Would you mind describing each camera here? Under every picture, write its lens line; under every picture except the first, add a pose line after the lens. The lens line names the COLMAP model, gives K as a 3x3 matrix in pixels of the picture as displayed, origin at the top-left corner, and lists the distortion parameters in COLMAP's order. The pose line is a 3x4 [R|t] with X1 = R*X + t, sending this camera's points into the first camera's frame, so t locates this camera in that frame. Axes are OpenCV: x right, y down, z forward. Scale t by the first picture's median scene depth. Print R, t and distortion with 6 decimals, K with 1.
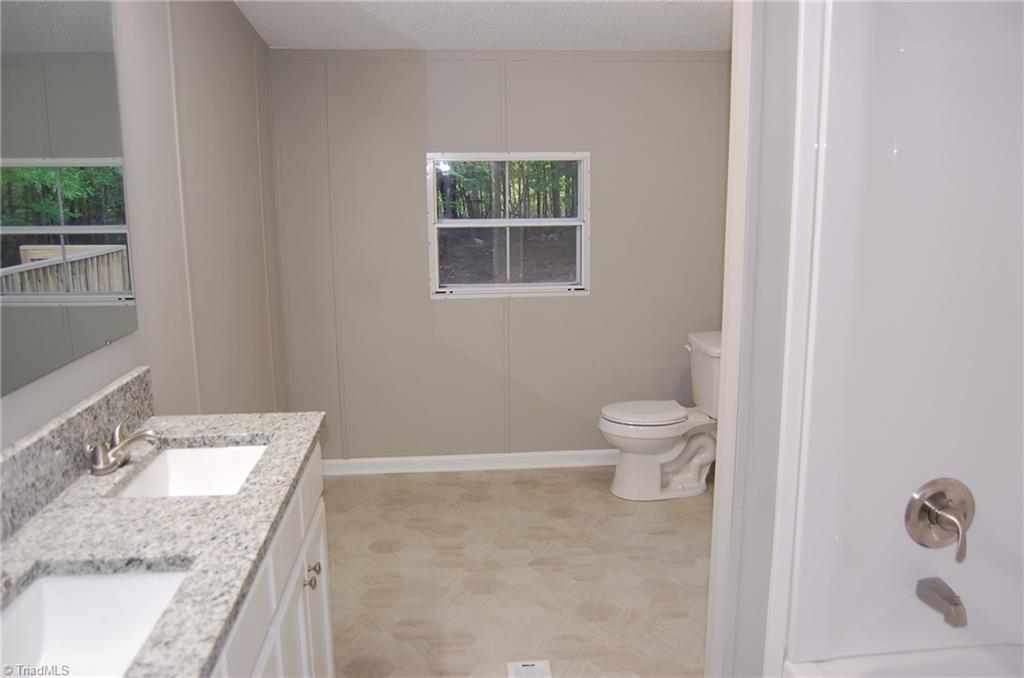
lens RADIAL K [[856.1, 0, 512.3], [0, 856.1, 339.5], [0, 0, 1]] dist [-0.081027, 0.039701]
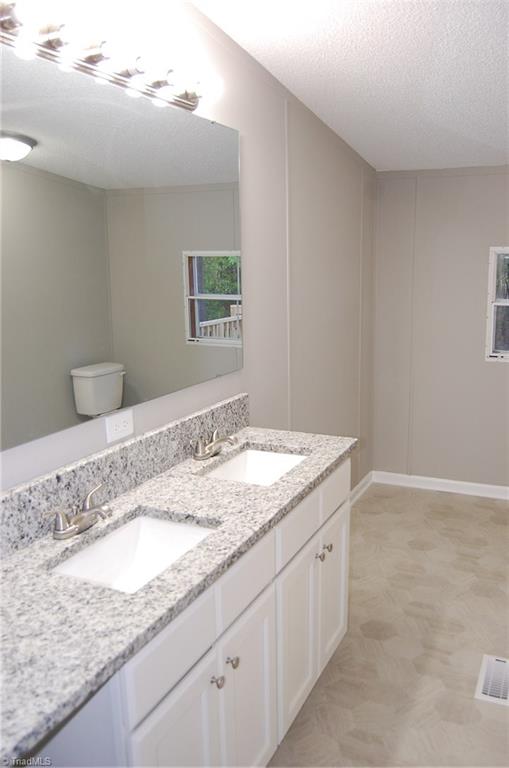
lens RADIAL K [[642.1, 0, 250.4], [0, 642.1, 382.0], [0, 0, 1]] dist [-0.081027, 0.039701]
pose [[0.860373, 0.089707, -0.501708, 0.172699], [-0.087751, 0.995761, 0.027562, -0.024056], [0.502054, 0.020312, 0.864598, 0.009001]]
